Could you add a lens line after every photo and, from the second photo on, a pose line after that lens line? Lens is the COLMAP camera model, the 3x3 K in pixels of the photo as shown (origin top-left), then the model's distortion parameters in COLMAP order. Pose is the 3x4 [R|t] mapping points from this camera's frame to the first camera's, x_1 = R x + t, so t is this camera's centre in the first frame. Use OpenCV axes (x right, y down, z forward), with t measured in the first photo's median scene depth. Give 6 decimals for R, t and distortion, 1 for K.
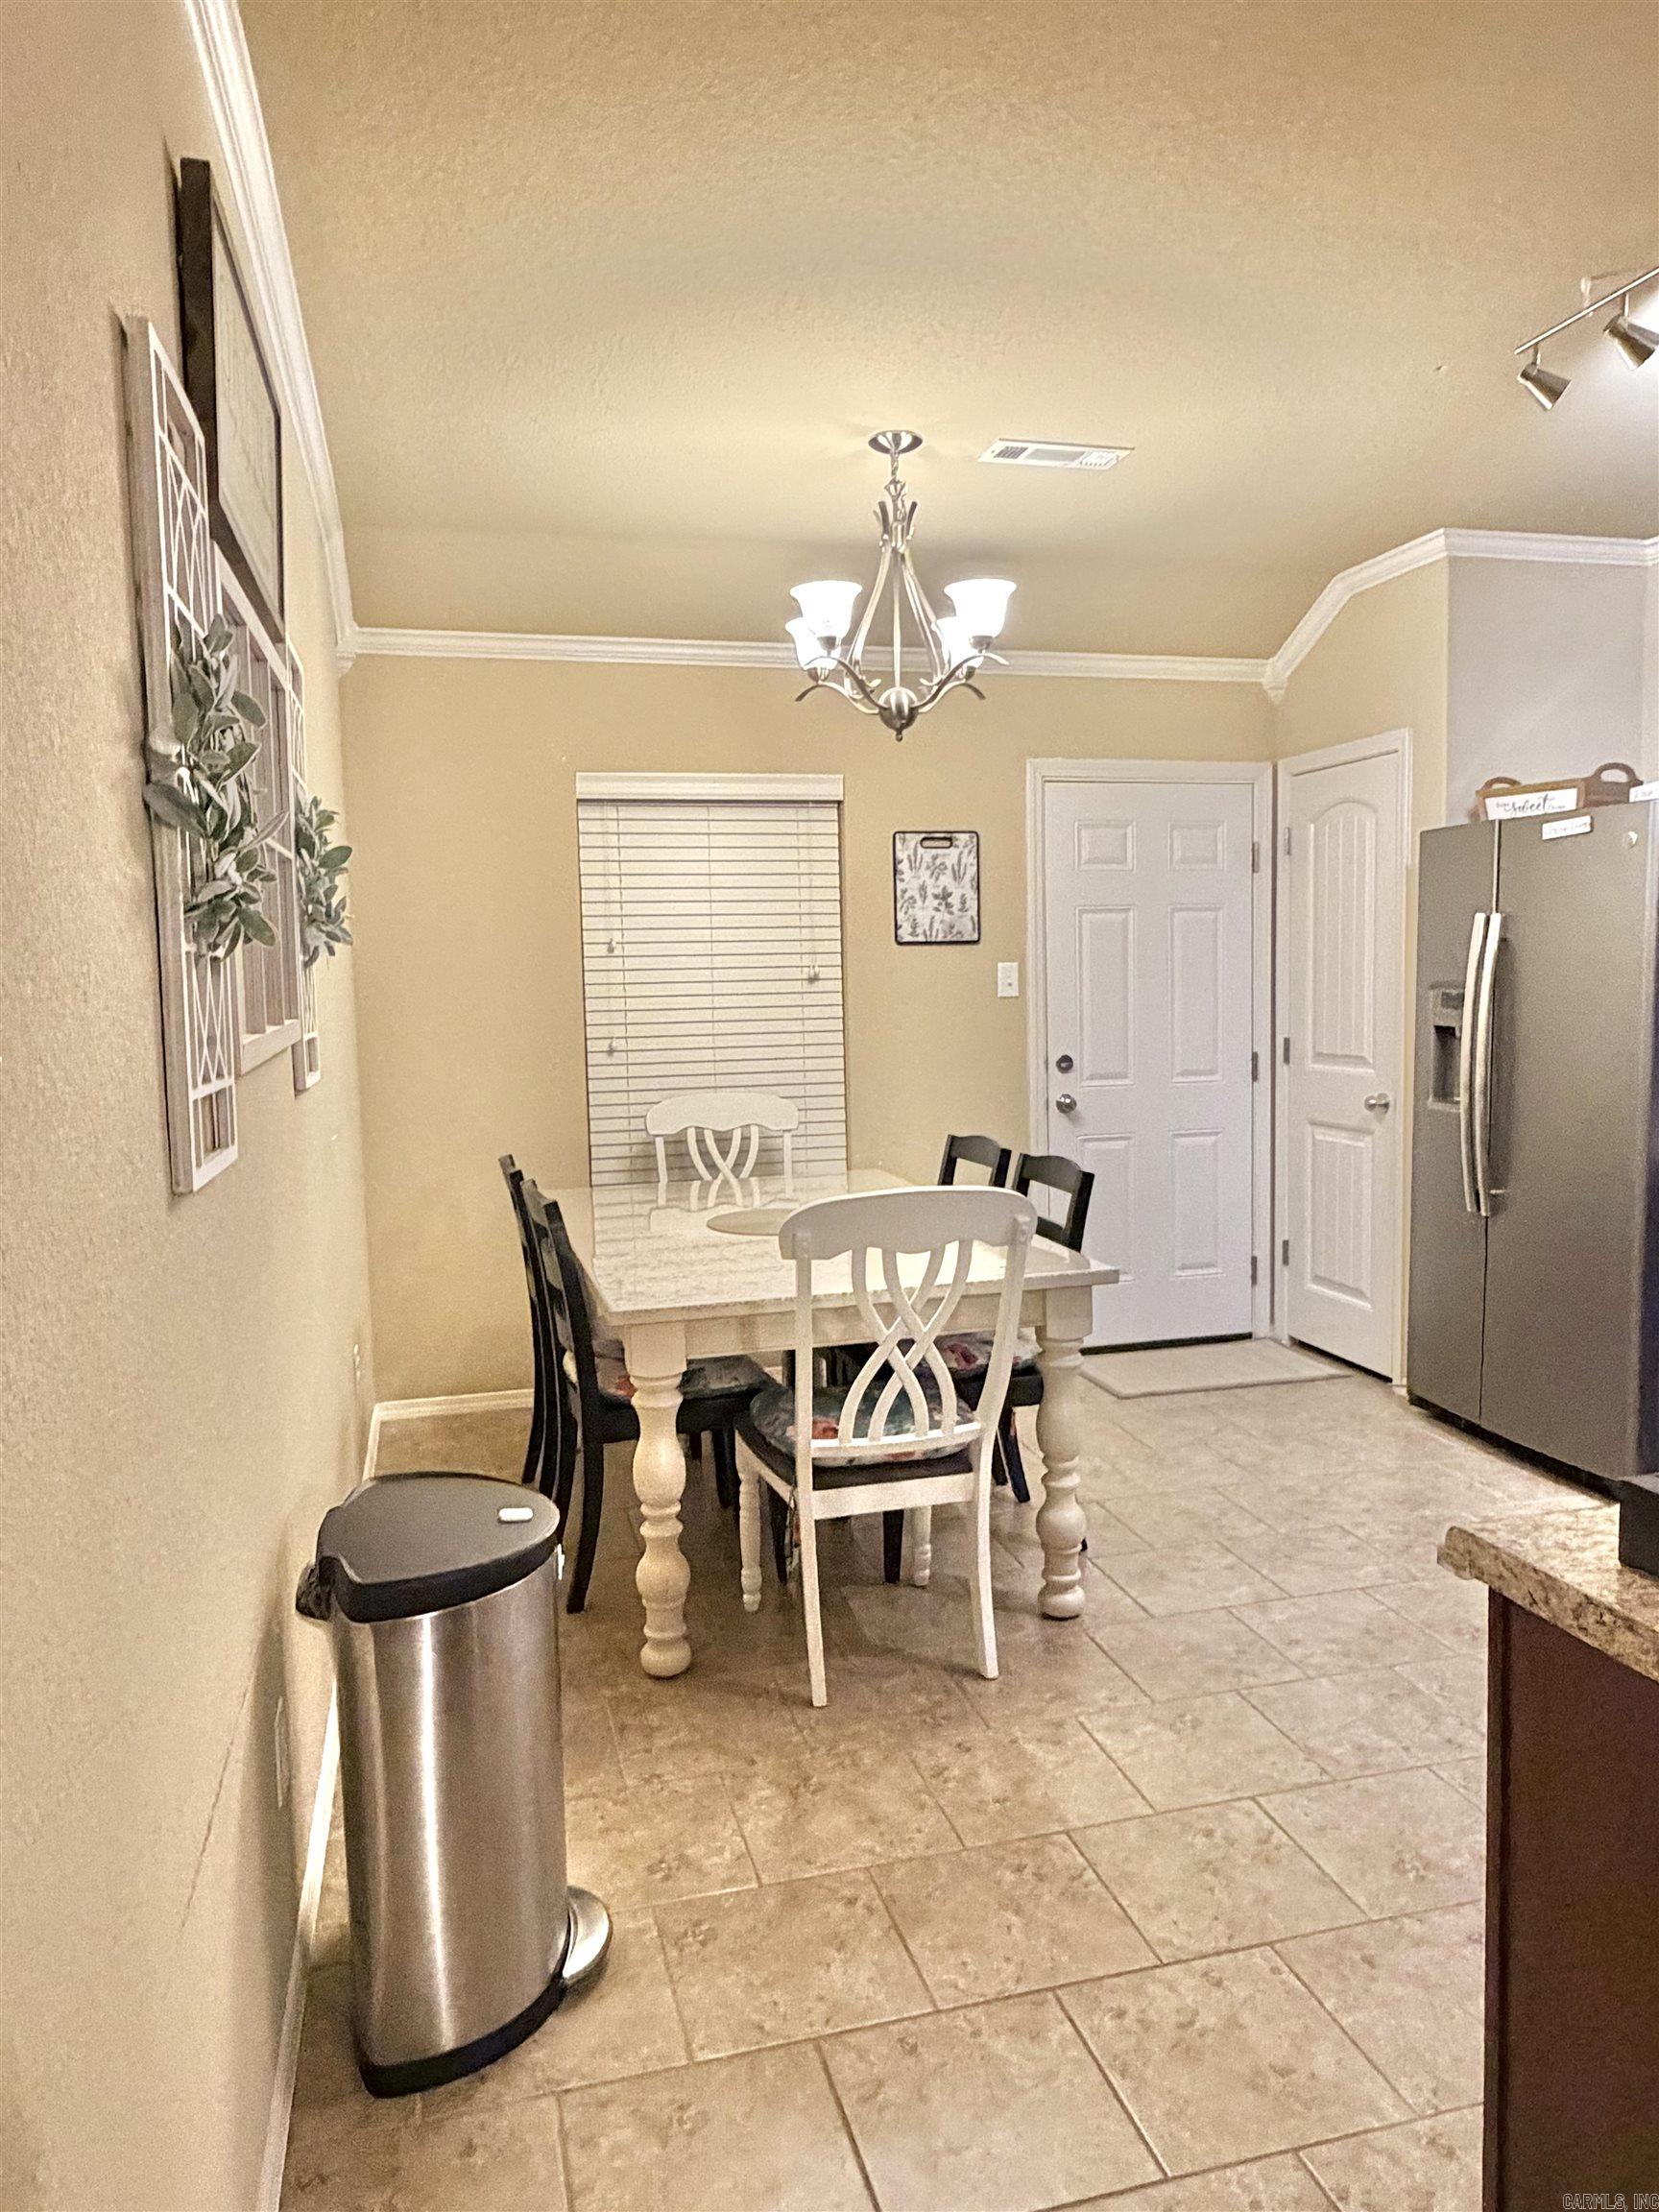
lens RADIAL K [[1490.4, 0, 827.3], [0, 1490.4, 1100.6], [0, 0, 1]] dist [-0.000425, 0.000370]
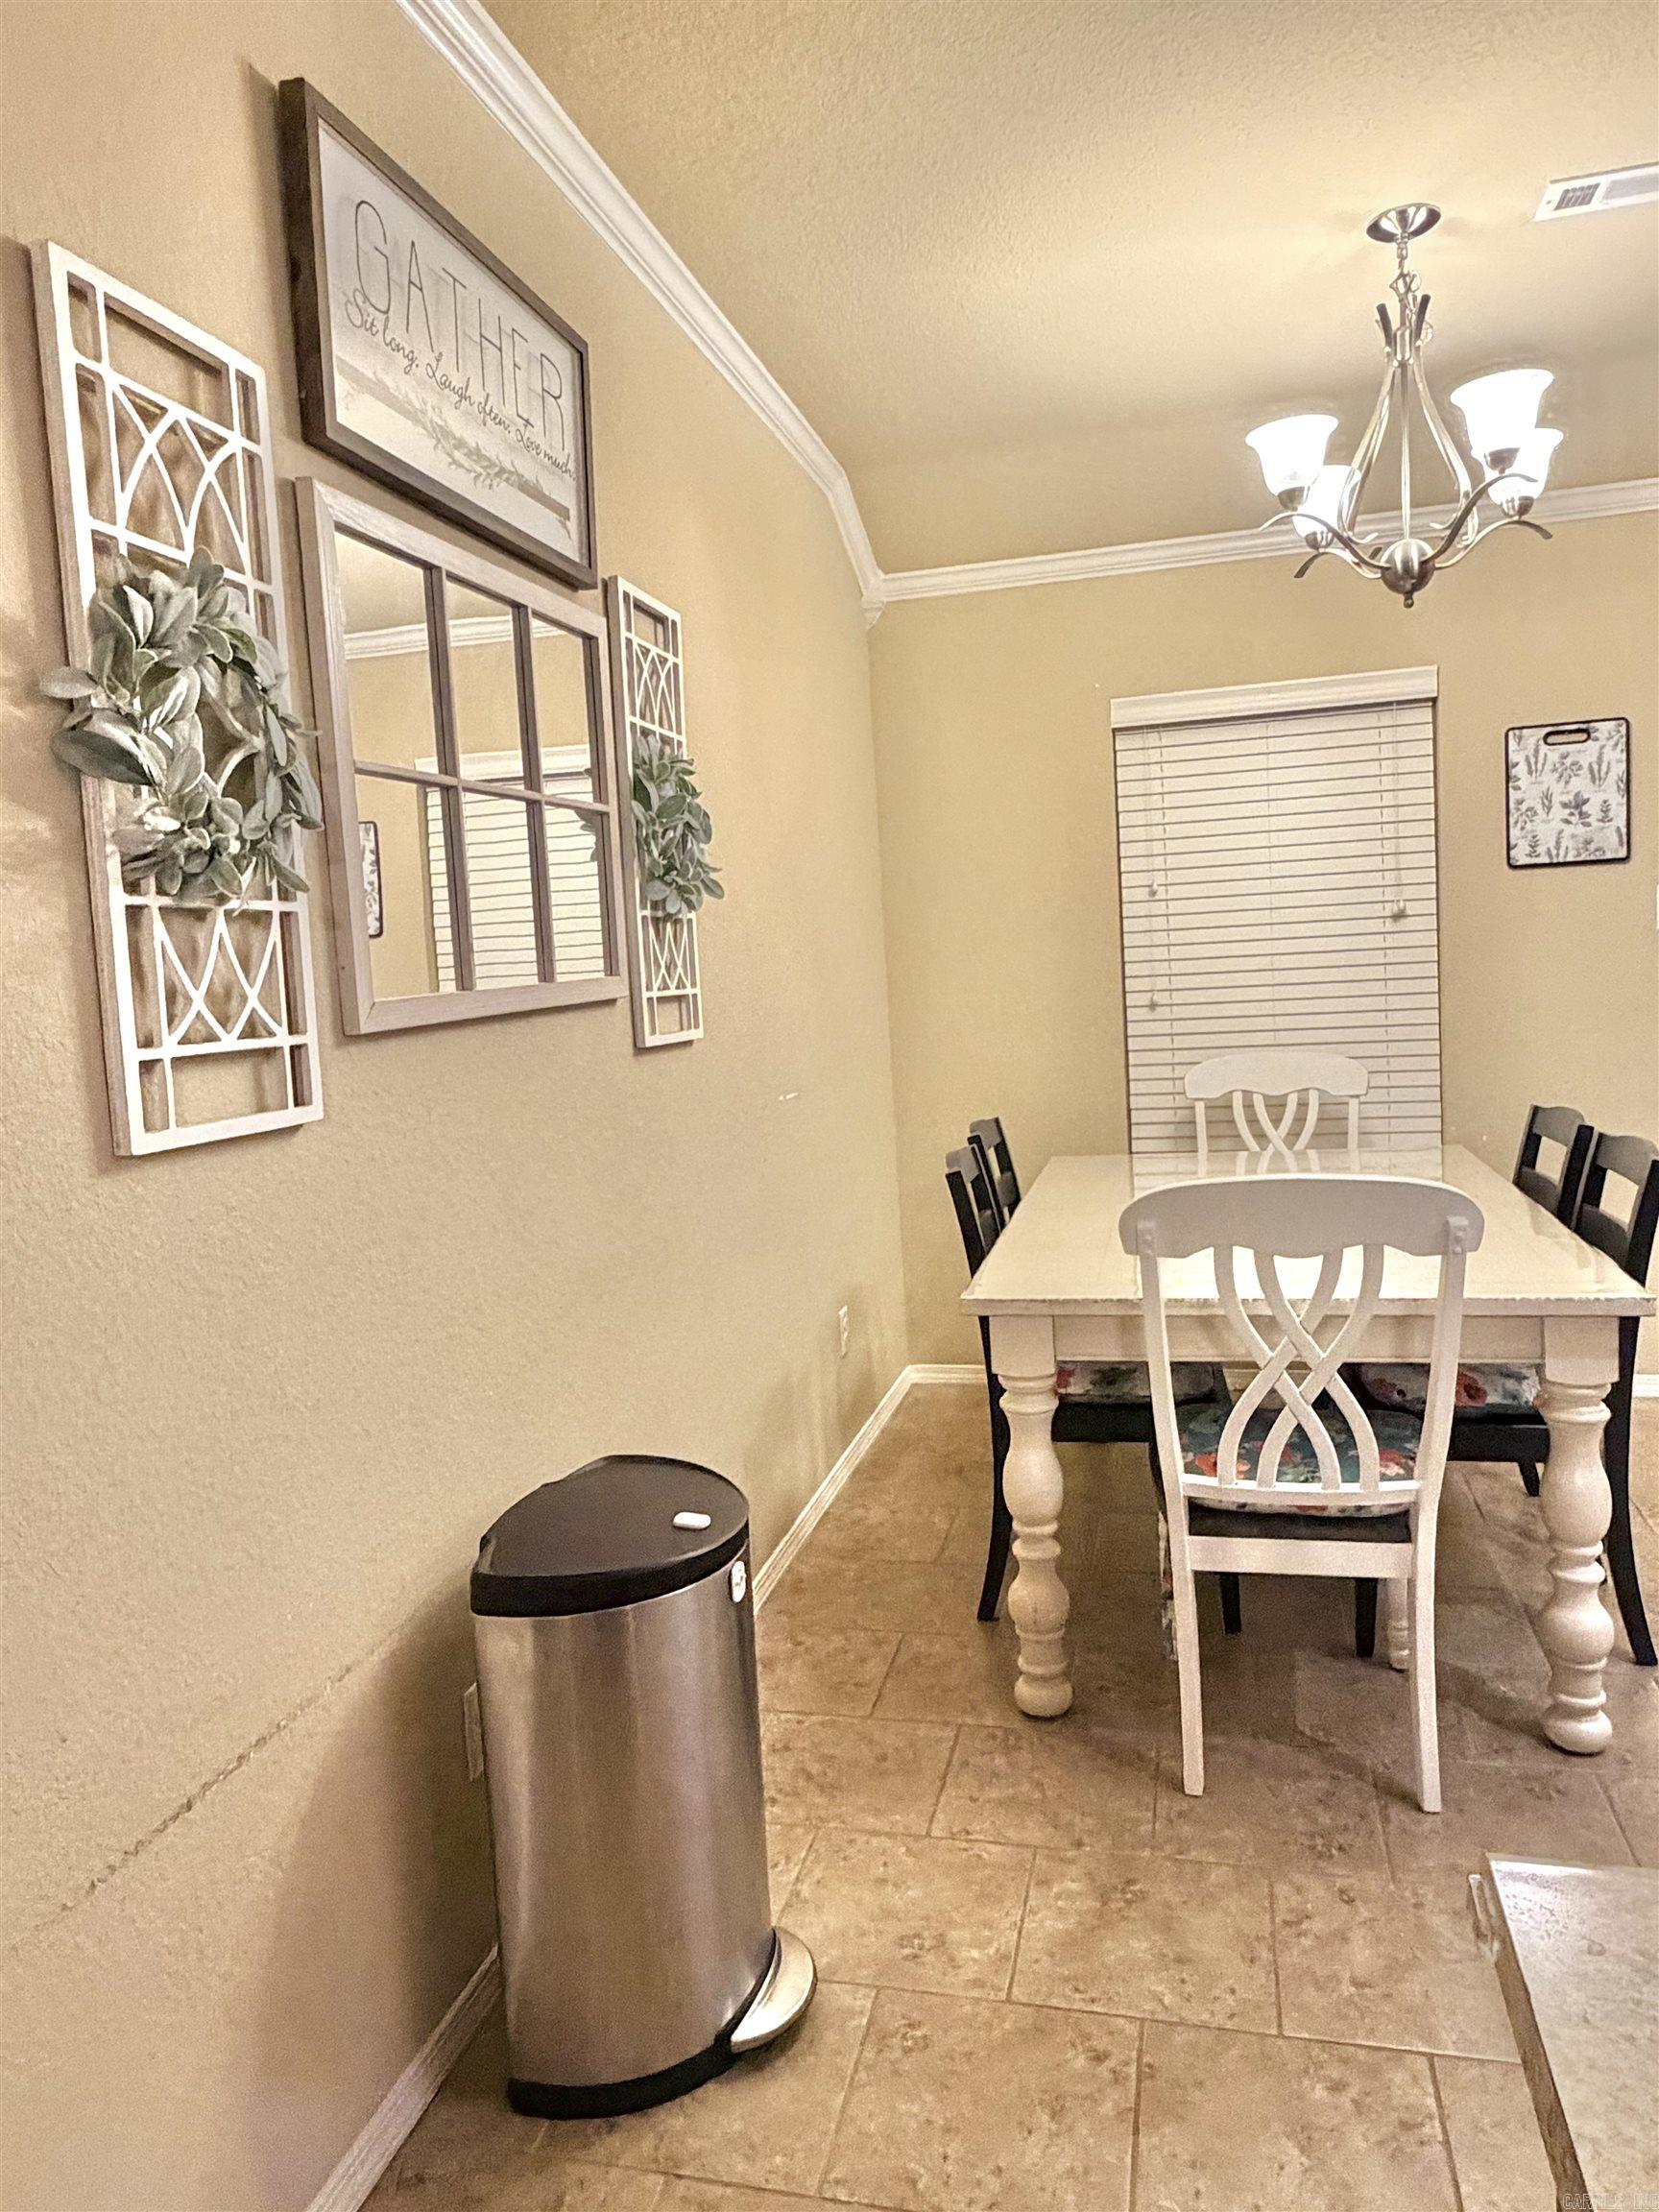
lens RADIAL K [[1490.4, 0, 826.0], [0, 1490.4, 1104.0], [0, 0, 1]] dist [-0.000425, 0.000370]
pose [[0.870526, 0.018421, -0.491777, 0.191693], [-0.003709, 0.999516, 0.030876, -0.000852], [0.492108, -0.025054, 0.870174, 0.168658]]
